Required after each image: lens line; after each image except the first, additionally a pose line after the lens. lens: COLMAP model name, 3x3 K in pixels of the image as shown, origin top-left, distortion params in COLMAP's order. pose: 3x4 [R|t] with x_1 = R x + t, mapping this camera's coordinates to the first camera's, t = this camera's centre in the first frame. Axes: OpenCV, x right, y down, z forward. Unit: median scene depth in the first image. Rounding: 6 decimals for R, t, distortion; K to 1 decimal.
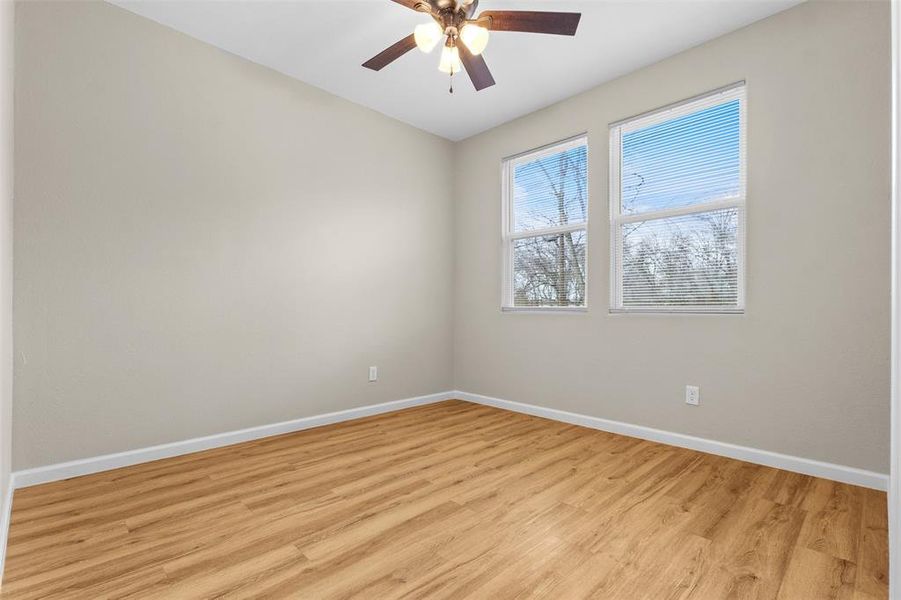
lens RADIAL K [[414.7, 0, 446.6], [0, 414.7, 302.1], [0, 0, 1]] dist [0.002161, 0.000002]
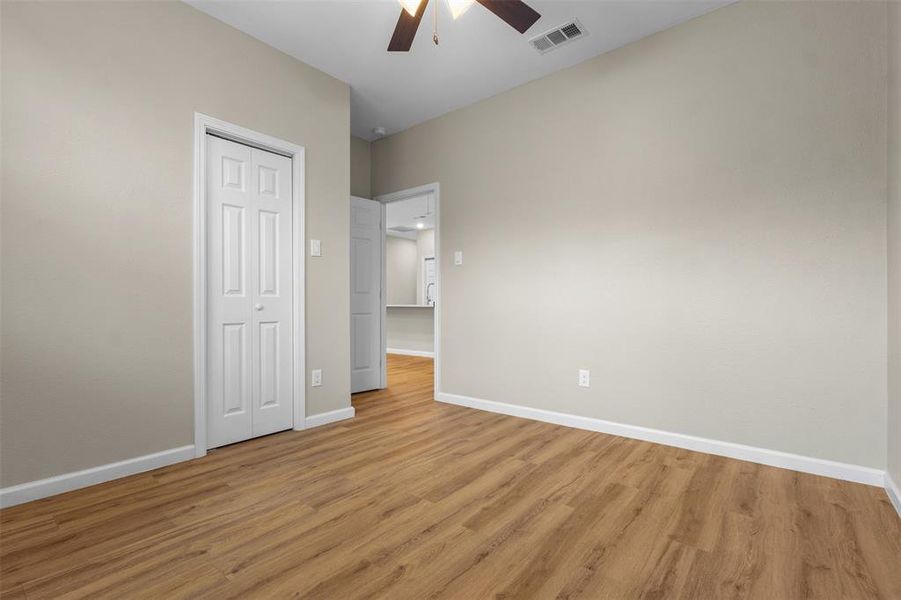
lens RADIAL K [[414.7, 0, 446.6], [0, 414.7, 302.1], [0, 0, 1]] dist [0.002161, 0.000002]
pose [[-0.993785, -0.002767, -0.111285, 0.087954], [0.000005, 0.999690, -0.024895, 0.041573], [0.111320, -0.024741, -0.993477, 1.915615]]
